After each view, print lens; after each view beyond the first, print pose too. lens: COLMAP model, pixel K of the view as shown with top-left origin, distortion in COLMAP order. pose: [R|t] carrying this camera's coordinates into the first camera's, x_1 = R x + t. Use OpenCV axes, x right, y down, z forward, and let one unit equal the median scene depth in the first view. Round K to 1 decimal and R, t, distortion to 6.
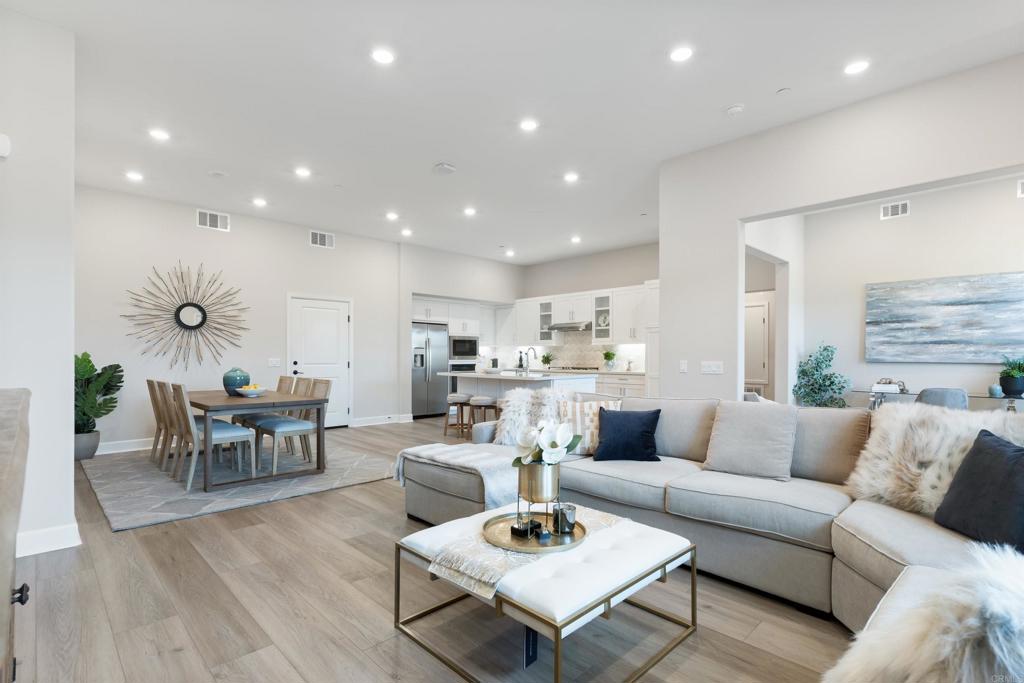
lens RADIAL K [[501.1, 0, 512.3], [0, 501.1, 351.9], [0, 0, 1]] dist [0.001502, 0.000211]
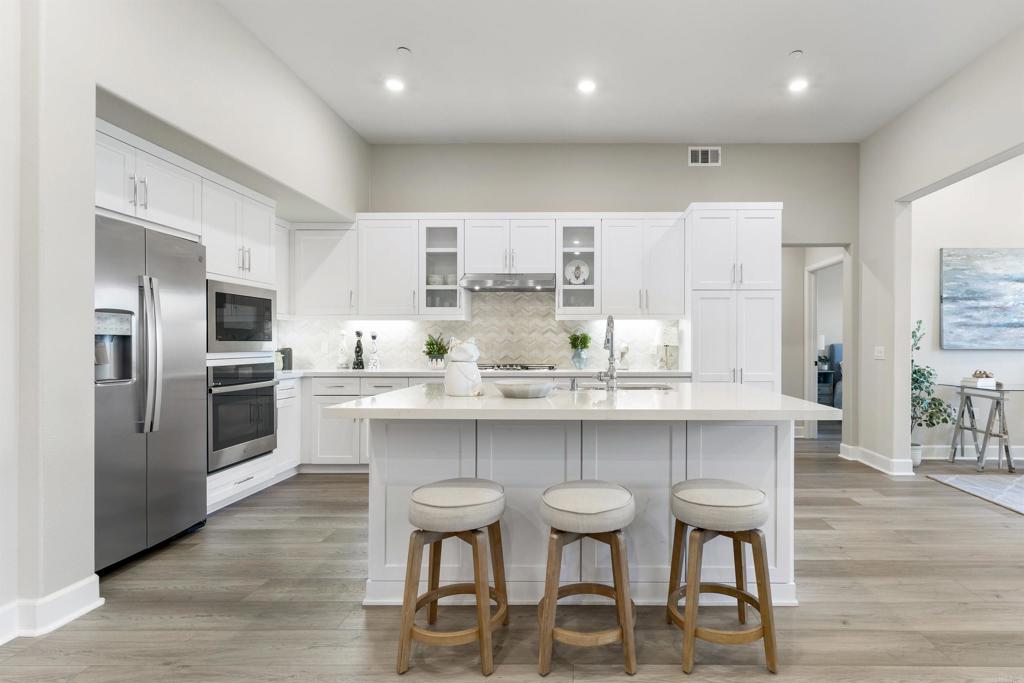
lens RADIAL K [[501.1, 0, 512.3], [0, 501.1, 351.9], [0, 0, 1]] dist [0.001502, 0.000211]
pose [[0.716353, -0.011850, 0.697638, -0.225782], [-0.004566, 0.999755, 0.021671, 0.007577], [-0.697723, -0.018710, 0.716123, 0.666615]]
